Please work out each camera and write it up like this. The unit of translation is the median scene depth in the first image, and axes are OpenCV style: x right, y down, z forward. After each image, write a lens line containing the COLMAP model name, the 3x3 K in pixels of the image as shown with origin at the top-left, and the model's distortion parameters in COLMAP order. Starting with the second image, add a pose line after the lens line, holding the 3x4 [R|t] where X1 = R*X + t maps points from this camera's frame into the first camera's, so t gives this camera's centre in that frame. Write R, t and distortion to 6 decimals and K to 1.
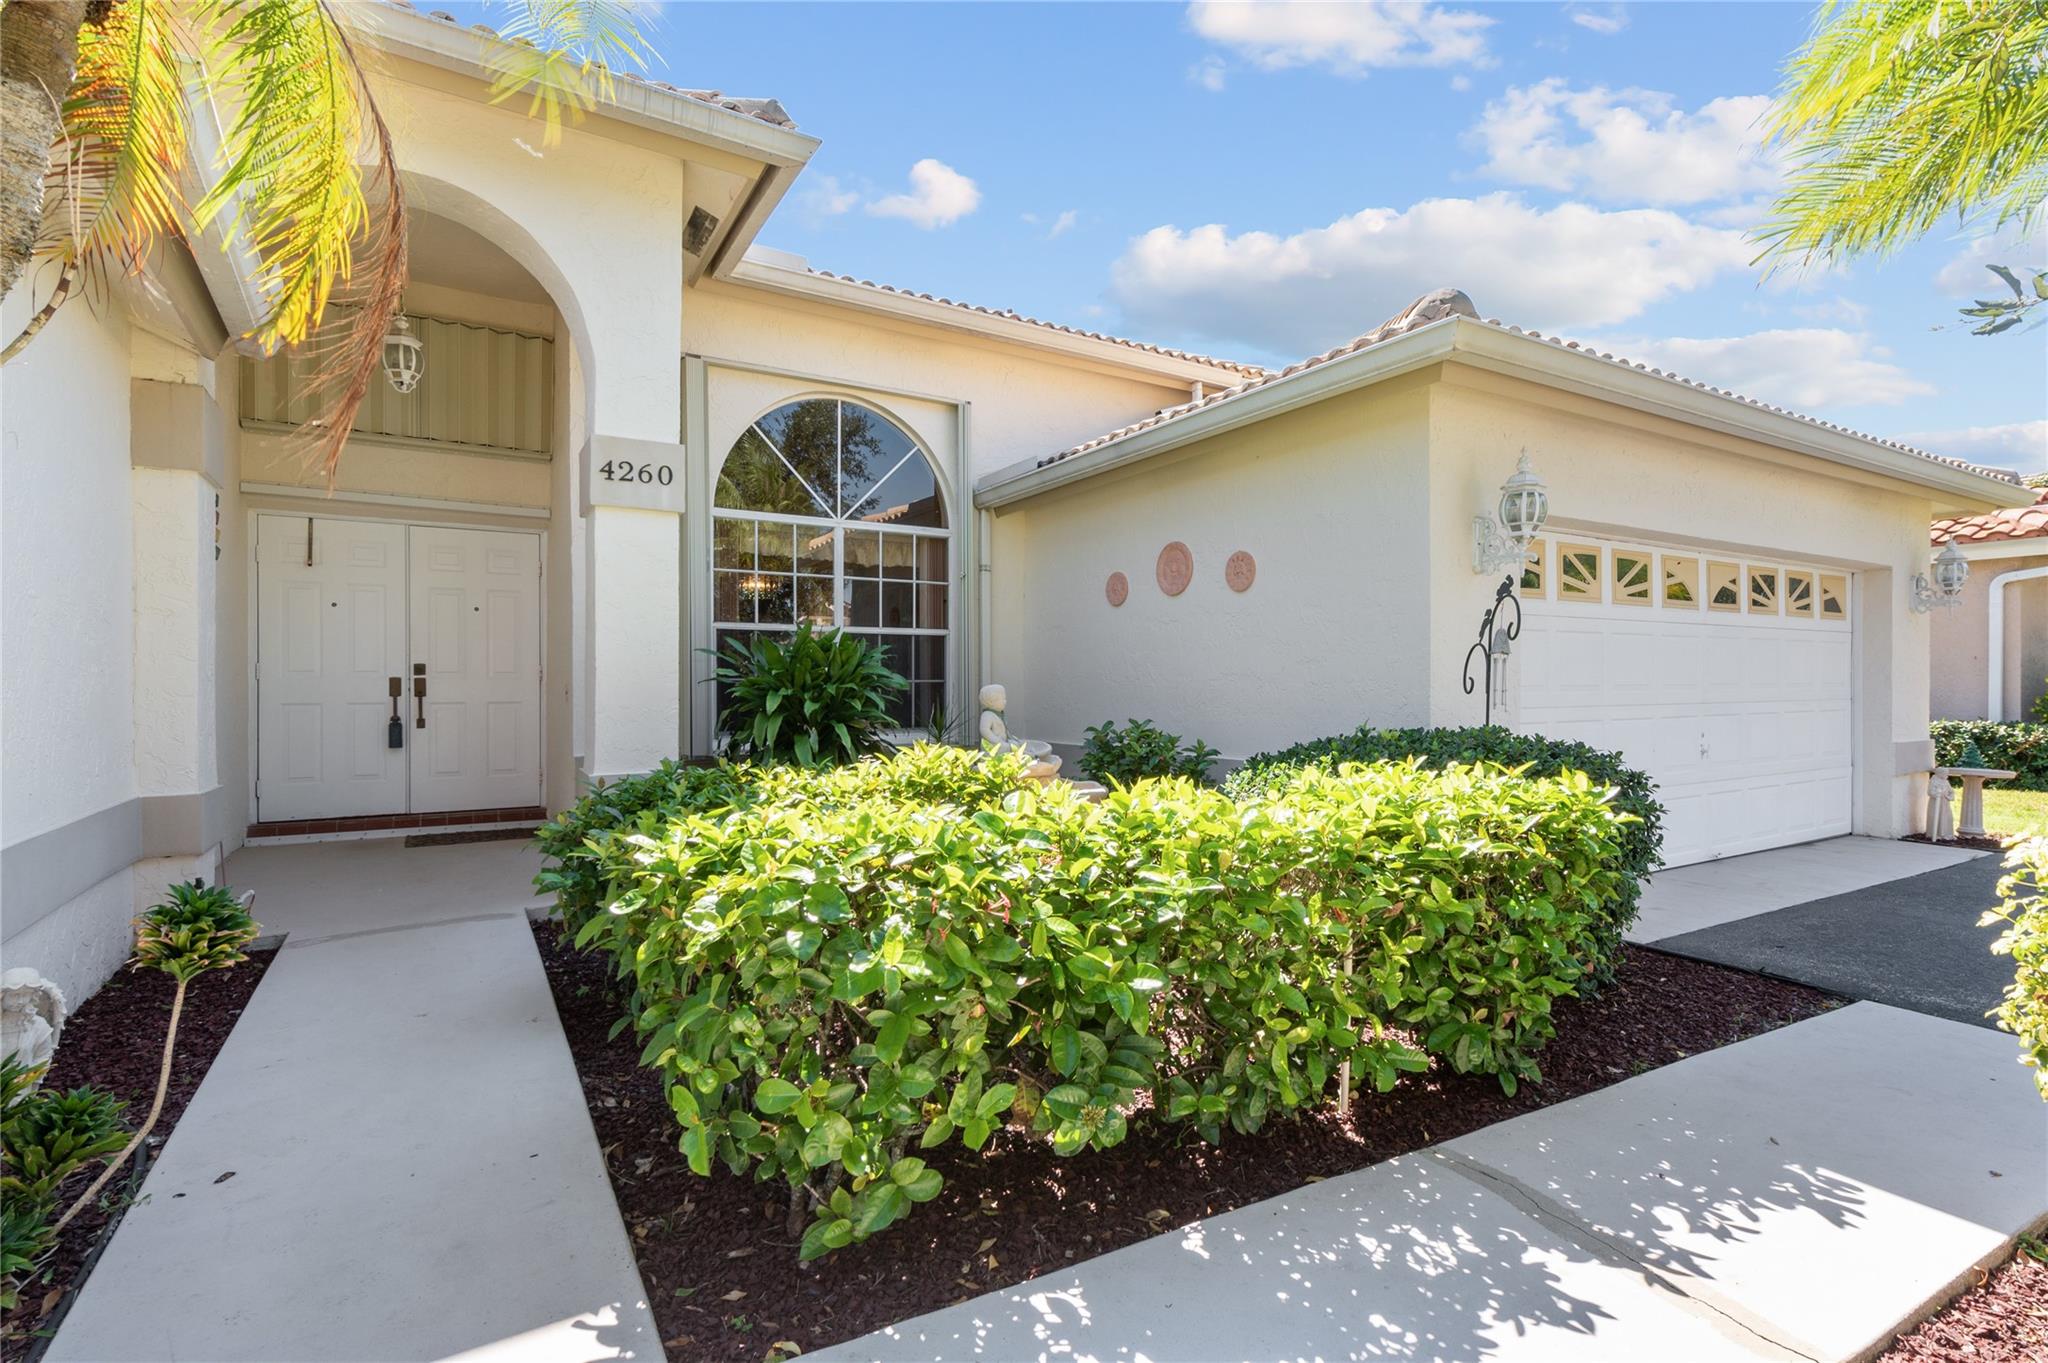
lens RADIAL K [[967.4, 0, 1018.6], [0, 967.4, 680.3], [0, 0, 1]] dist [0.004248, 0.000117]
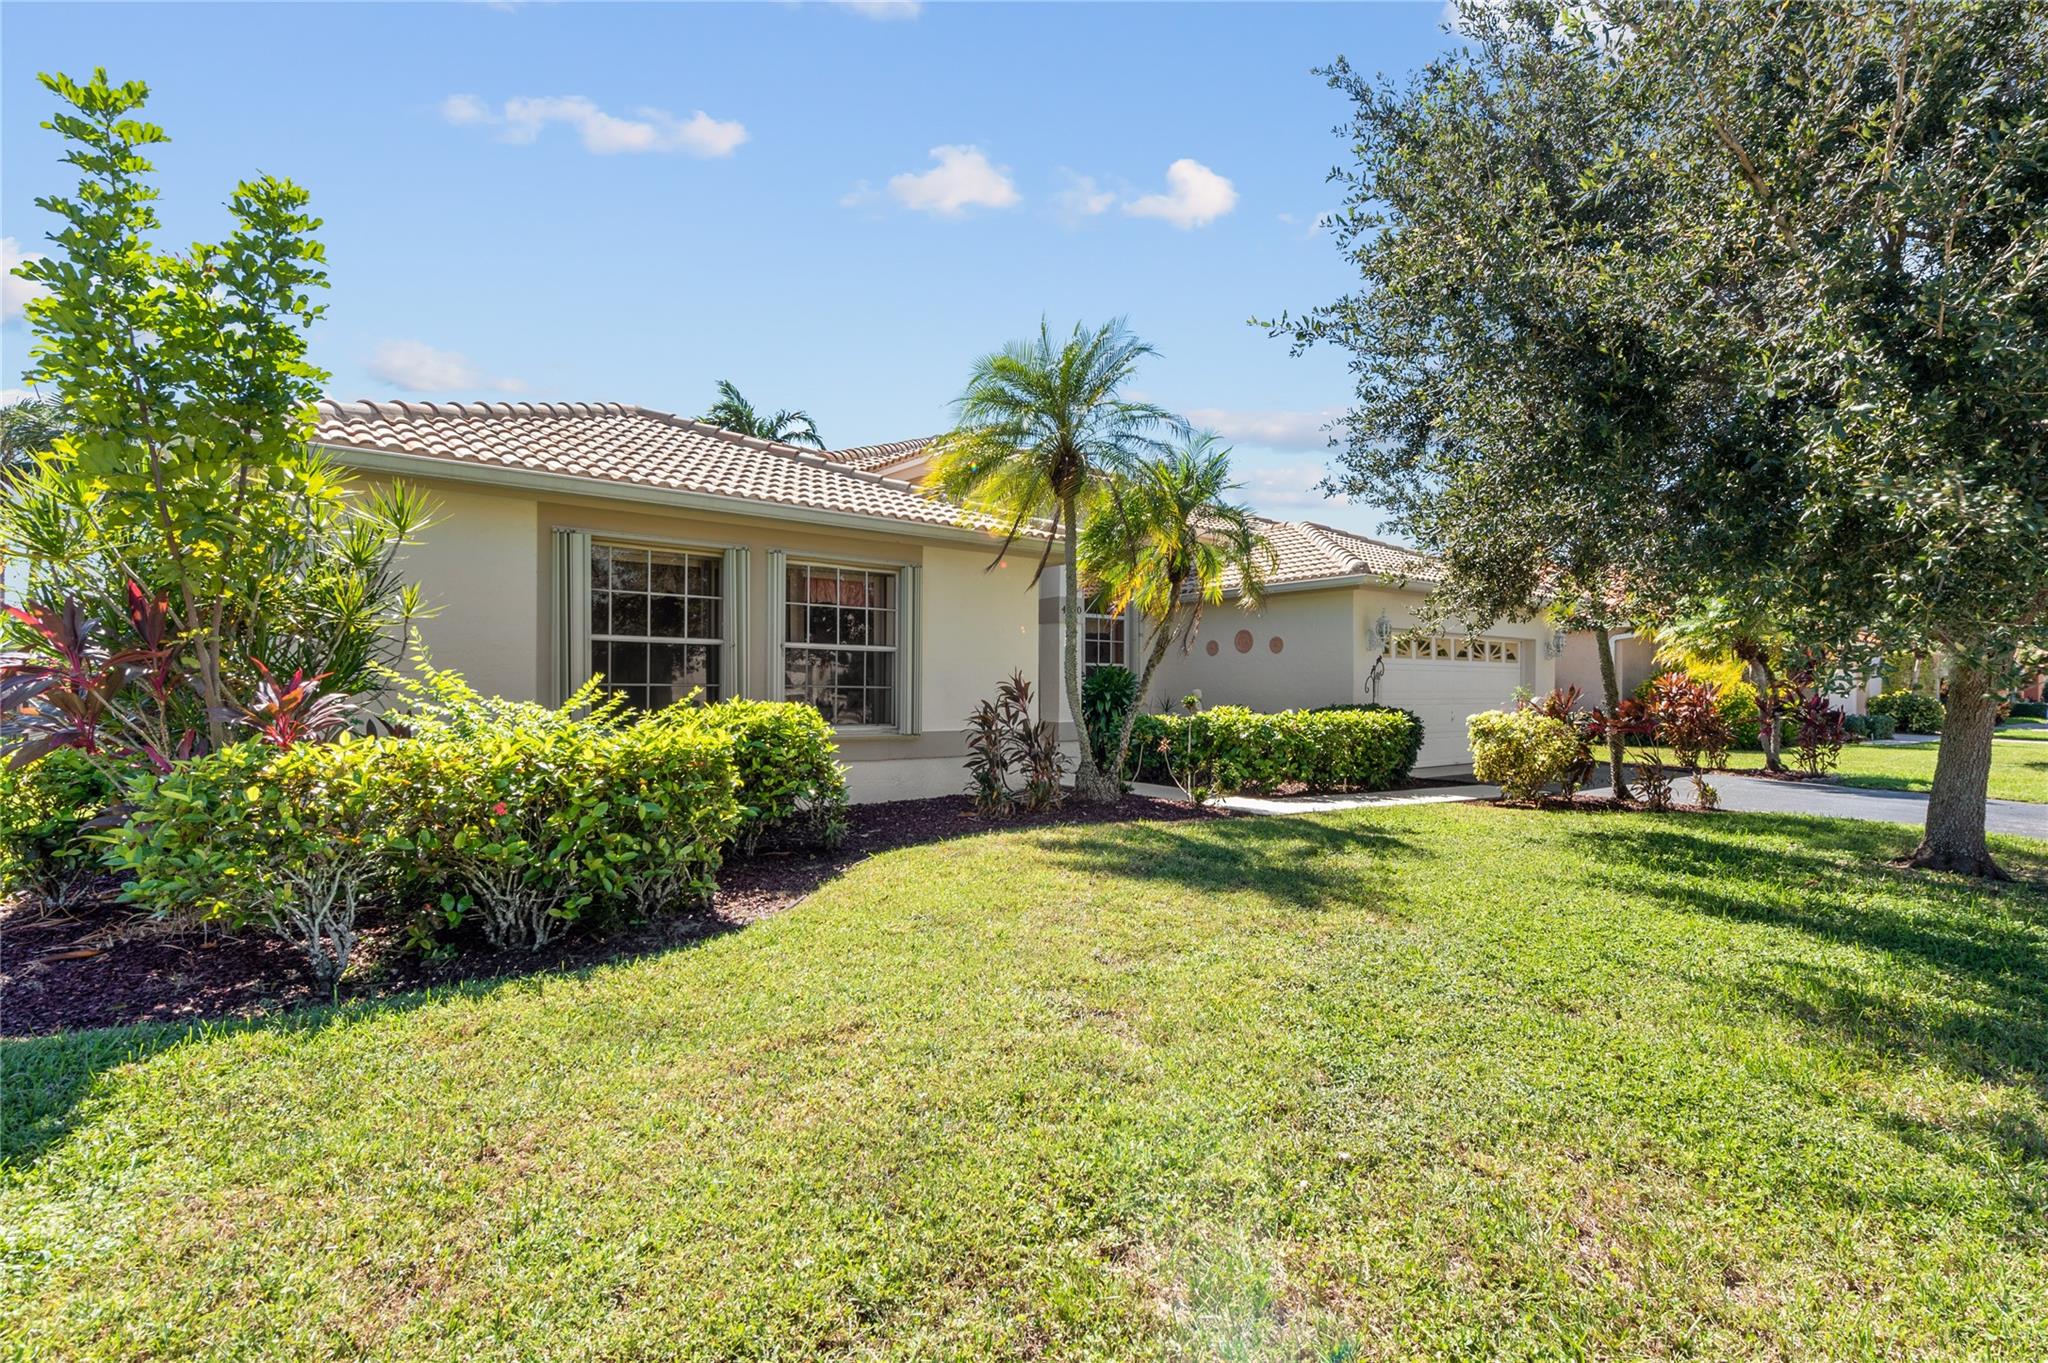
lens RADIAL K [[967.4, 0, 1031.9], [0, 967.4, 688.5], [0, 0, 1]] dist [0.004248, 0.000117]
pose [[0.990038, 0.001054, 0.140796, -0.844710], [-0.000447, 0.999990, -0.004345, 0.012171], [-0.140800, 0.004239, 0.990029, -1.559975]]
